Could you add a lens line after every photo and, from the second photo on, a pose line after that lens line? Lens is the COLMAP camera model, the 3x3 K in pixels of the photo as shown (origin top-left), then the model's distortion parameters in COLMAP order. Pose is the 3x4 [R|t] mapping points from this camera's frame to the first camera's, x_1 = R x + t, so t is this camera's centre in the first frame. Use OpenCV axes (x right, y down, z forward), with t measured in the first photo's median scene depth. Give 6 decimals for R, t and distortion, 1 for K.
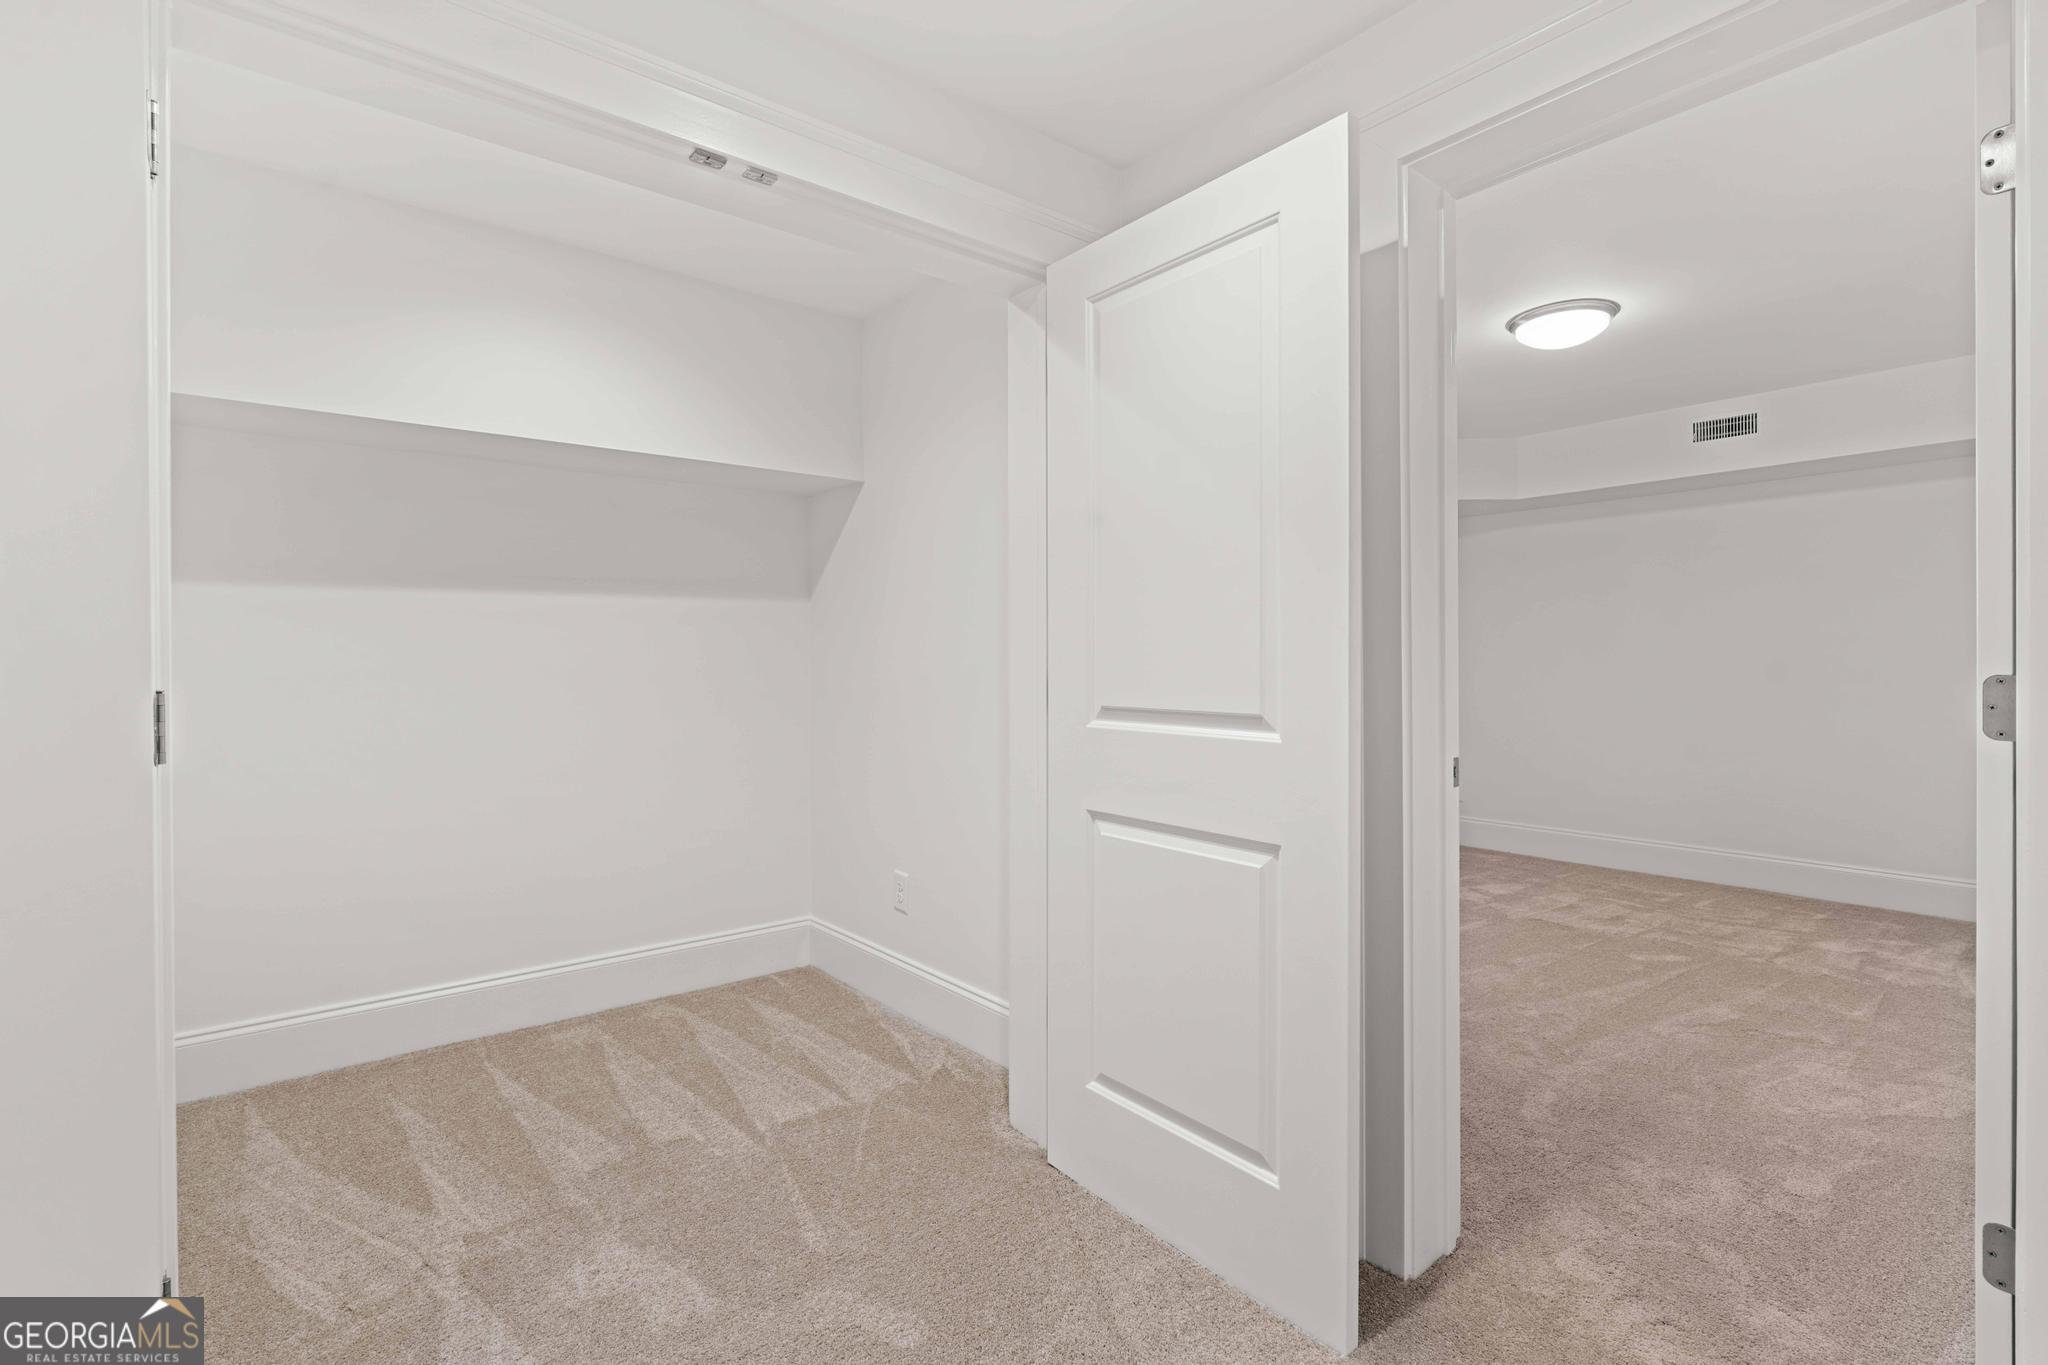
lens RADIAL K [[932.3, 0, 1022.6], [0, 932.3, 647.5], [0, 0, 1]] dist [0.001285, -0.000493]
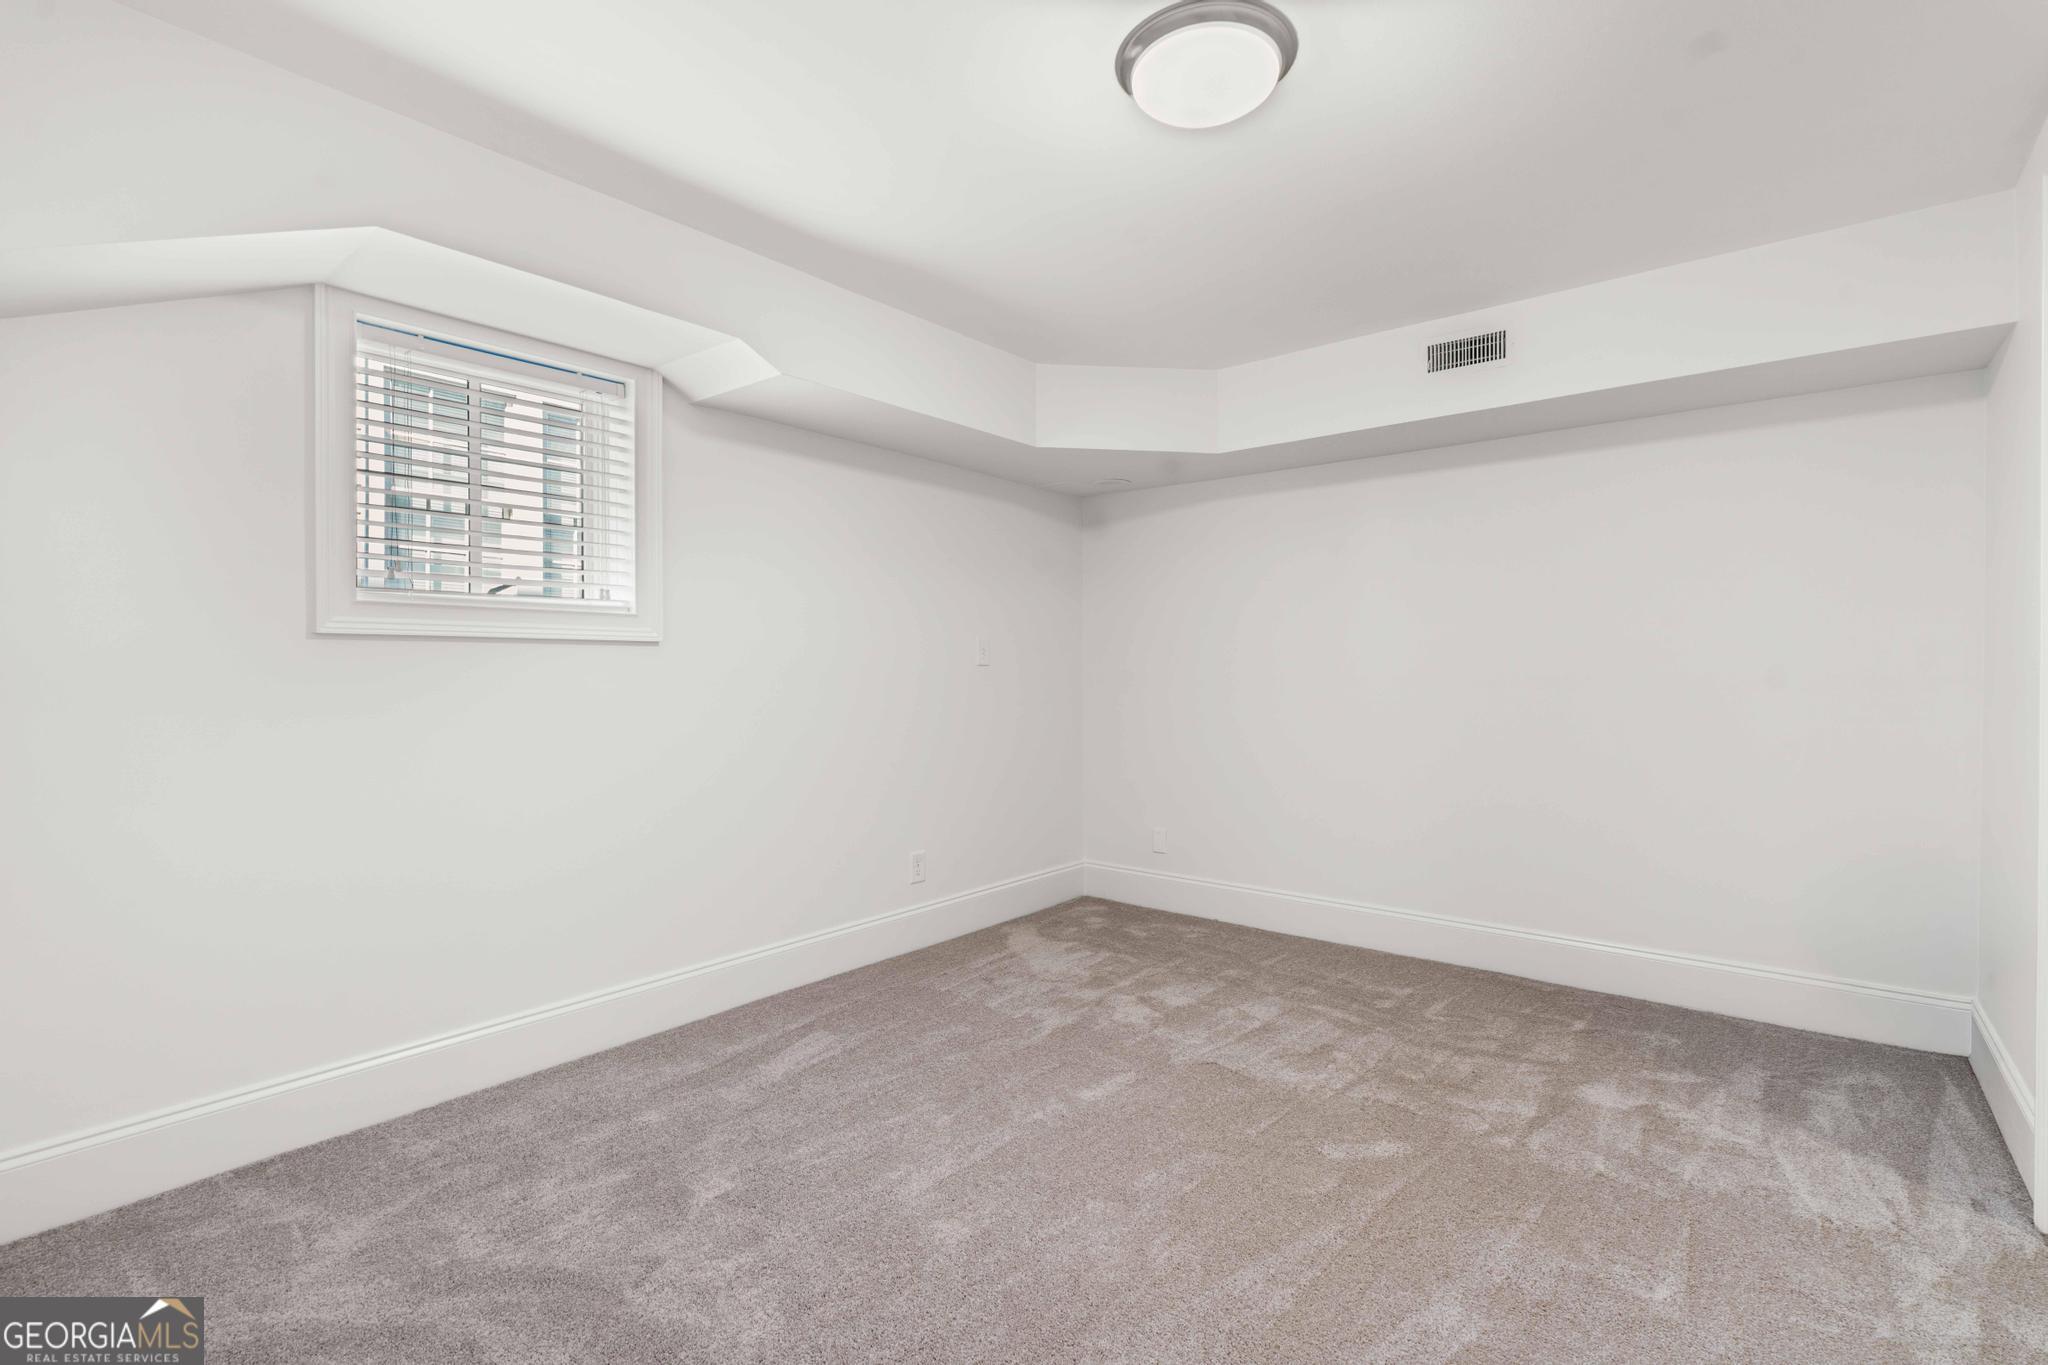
lens RADIAL K [[932.3, 0, 1022.6], [0, 932.3, 647.5], [0, 0, 1]] dist [0.001285, -0.000493]
pose [[0.980574, 0.010345, 0.195875, 0.294338], [-0.008959, 0.999928, -0.007960, 0.003698], [-0.195943, 0.006051, 0.980597, 0.383179]]
